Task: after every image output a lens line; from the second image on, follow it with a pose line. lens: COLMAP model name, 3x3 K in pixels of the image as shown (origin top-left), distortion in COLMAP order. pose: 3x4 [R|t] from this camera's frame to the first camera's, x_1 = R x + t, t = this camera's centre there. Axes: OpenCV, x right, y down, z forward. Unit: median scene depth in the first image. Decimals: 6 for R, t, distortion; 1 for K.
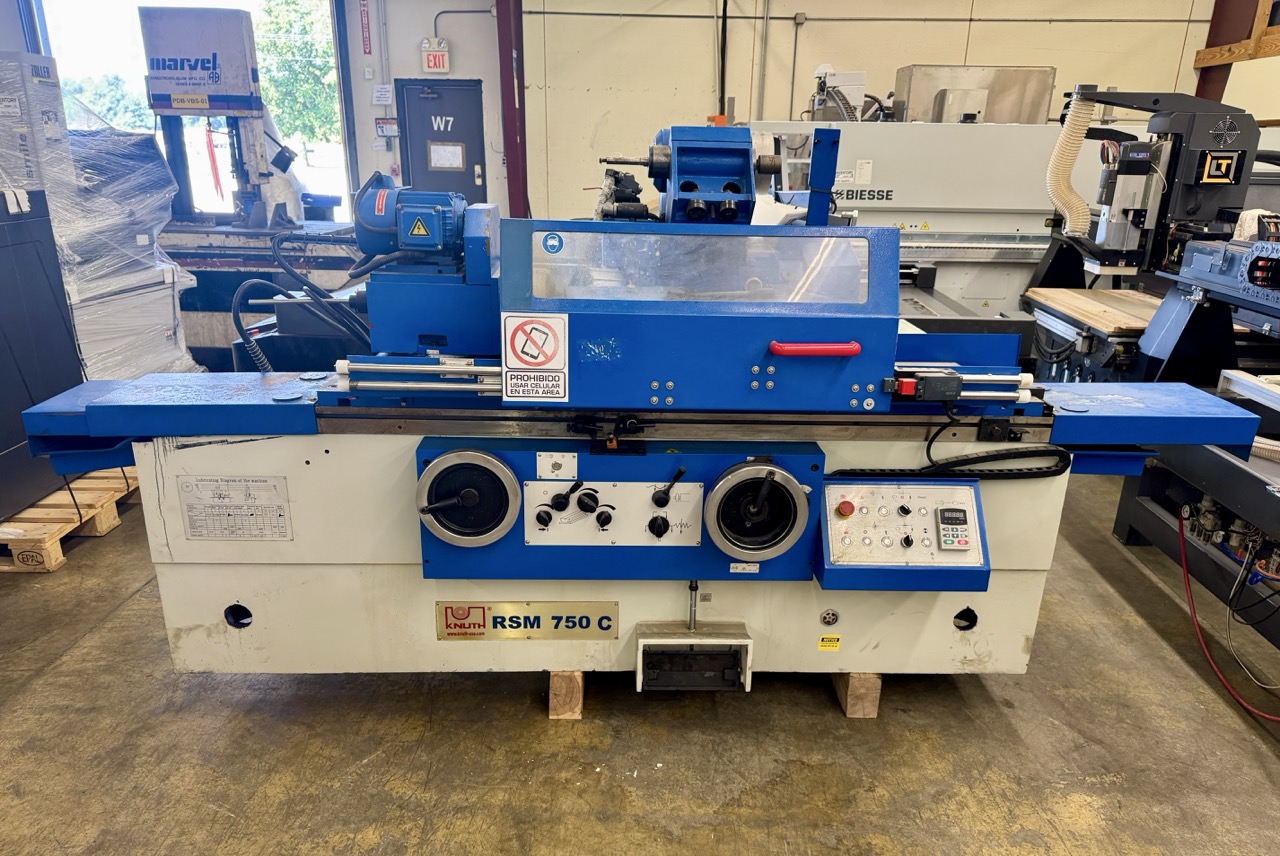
lens RADIAL K [[917.9, 0, 649.1], [0, 917.9, 479.6], [0, 0, 1]] dist [0.023939, -0.022150]
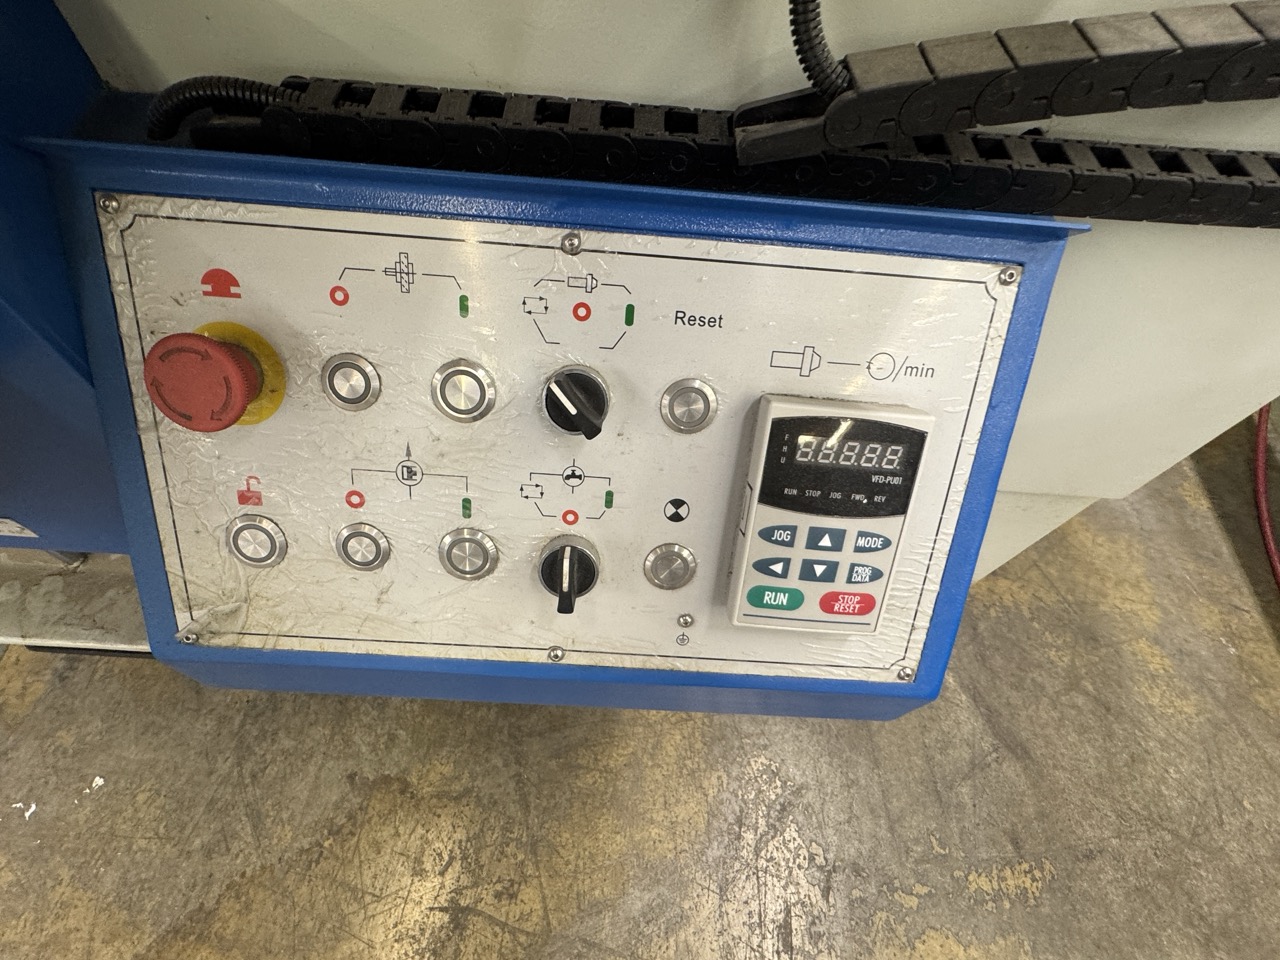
lens RADIAL K [[600.4, 0, 628.2], [0, 600.4, 479.2], [0, 0, 1]] dist [-0.005441, 0.000413]
pose [[0.995808, 0.090363, -0.014165, 0.267244], [-0.063203, 0.791739, 0.607581, -0.022908], [0.066118, -0.604139, 0.794132, 0.828453]]
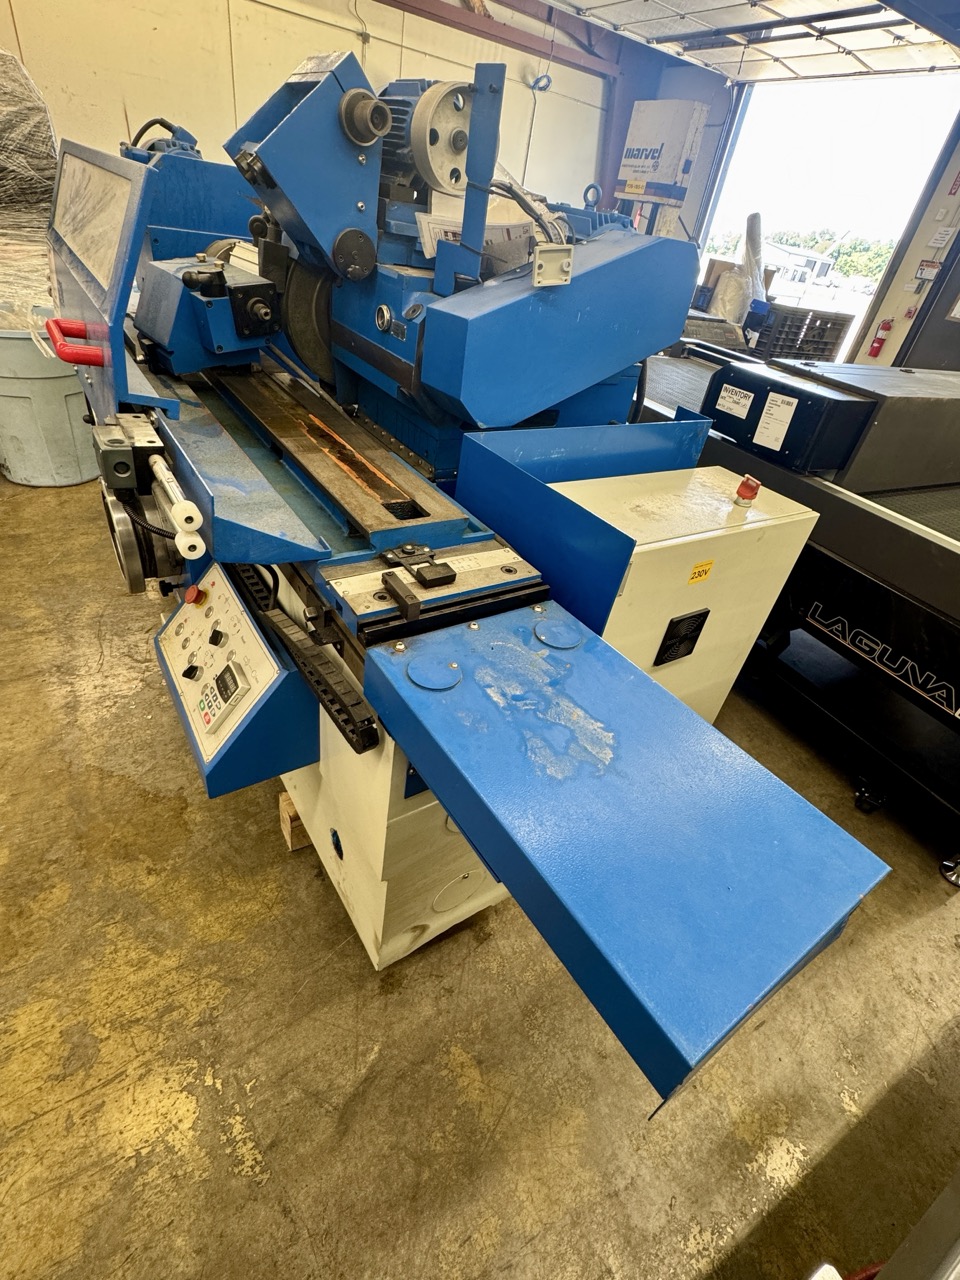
lens RADIAL K [[600.4, 0, 485.6], [0, 600.4, 643.0], [0, 0, 1]] dist [-0.005441, 0.000413]
pose [[0.514952, 0.547945, -0.659227, 0.643505], [-0.423437, 0.831253, 0.360166, -0.204732], [0.745336, 0.093674, 0.660075, 0.775392]]
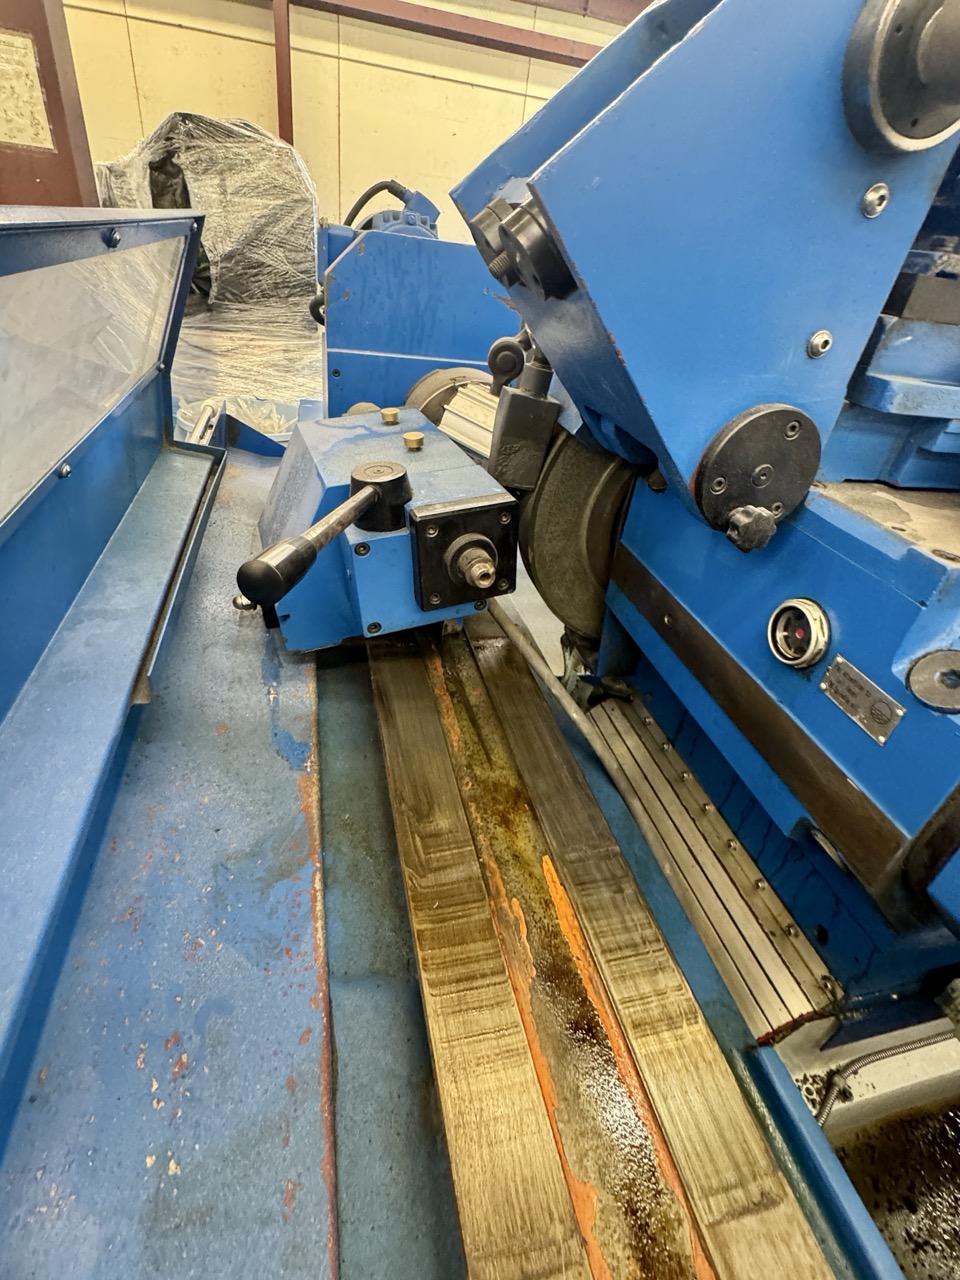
lens RADIAL K [[600.4, 0, 483.4], [0, 600.4, 637.9], [0, 0, 1]] dist [-0.005441, 0.000413]
pose [[0.192750, 0.537601, -0.820873, 0.251362], [-0.445408, 0.793346, 0.414987, -0.244148], [0.874334, 0.285634, 0.392369, 0.867440]]
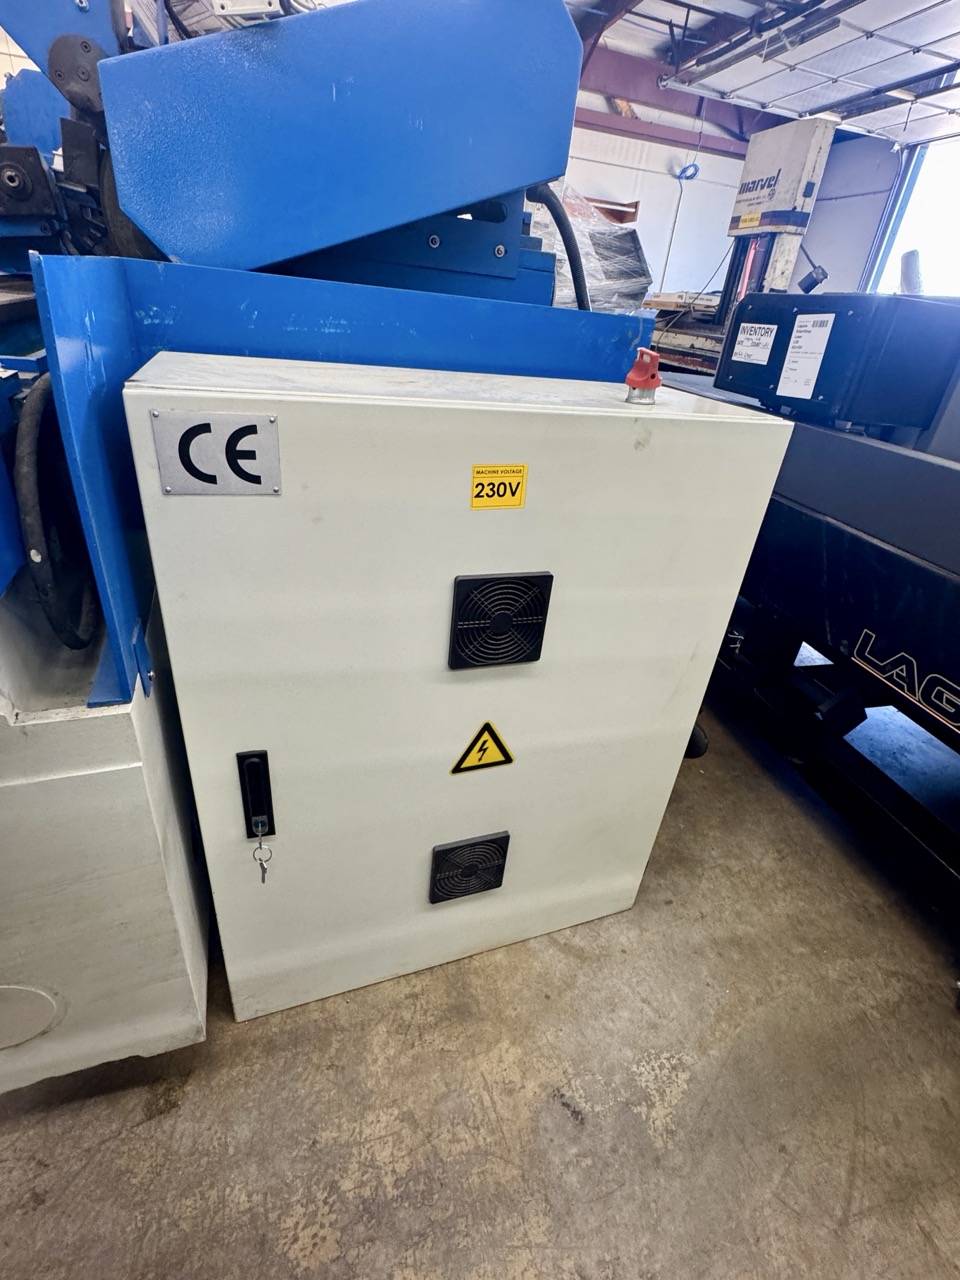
lens RADIAL K [[600.4, 0, 489.1], [0, 600.4, 641.1], [0, 0, 1]] dist [-0.005441, 0.000413]
pose [[0.288676, 0.476161, -0.830624, 0.629005], [-0.413975, 0.844346, 0.340154, -0.181262], [0.863303, 0.245663, 0.440861, 1.127897]]
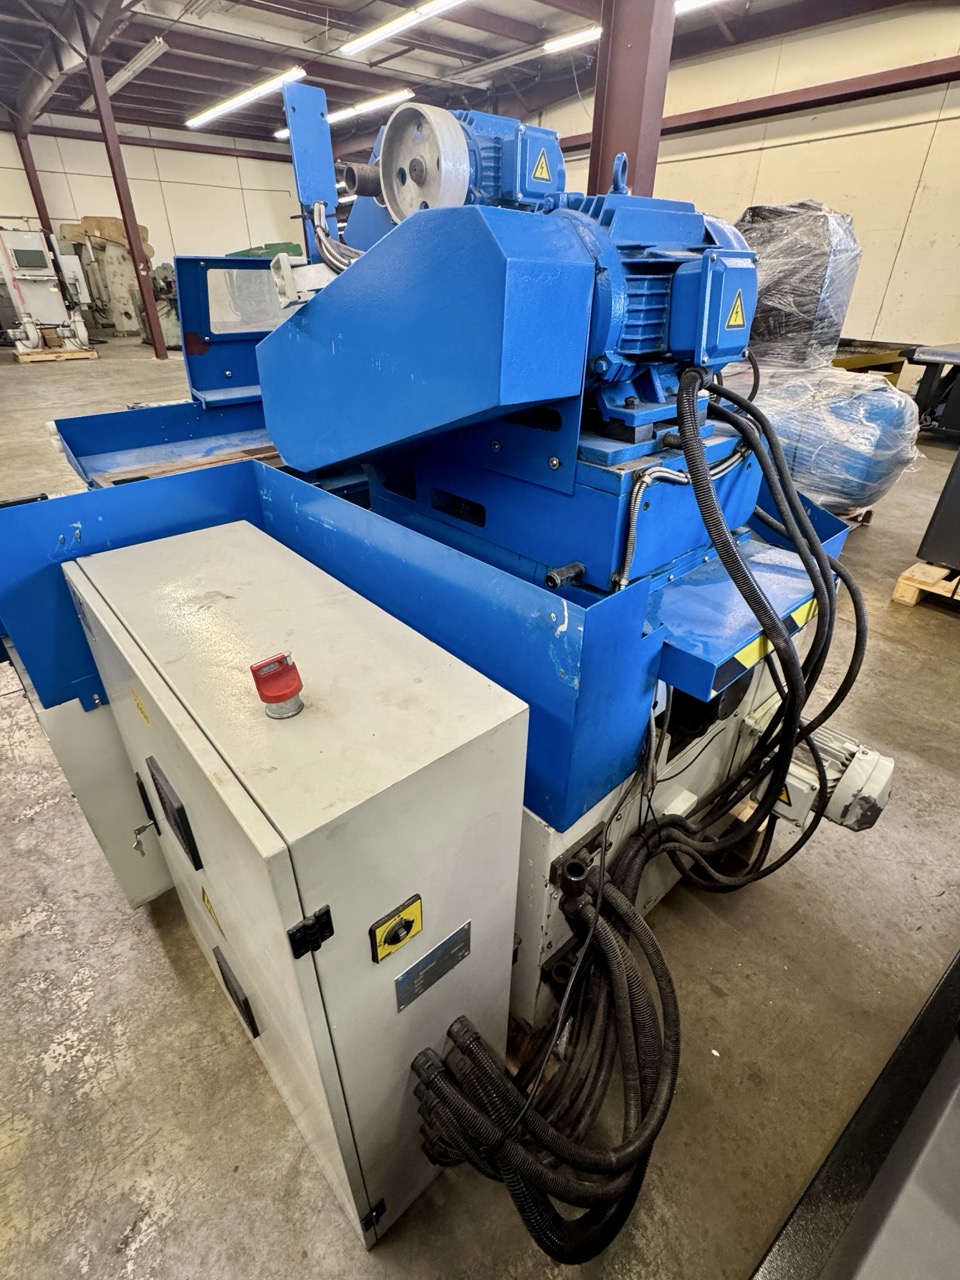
lens RADIAL K [[600.4, 0, 483.7], [0, 600.4, 639.9], [0, 0, 1]] dist [-0.005441, 0.000413]
pose [[-0.778078, 0.297610, -0.553193, 0.403149], [-0.240792, 0.672070, 0.700243, -0.424471], [0.580184, 0.678049, -0.451261, 1.439362]]
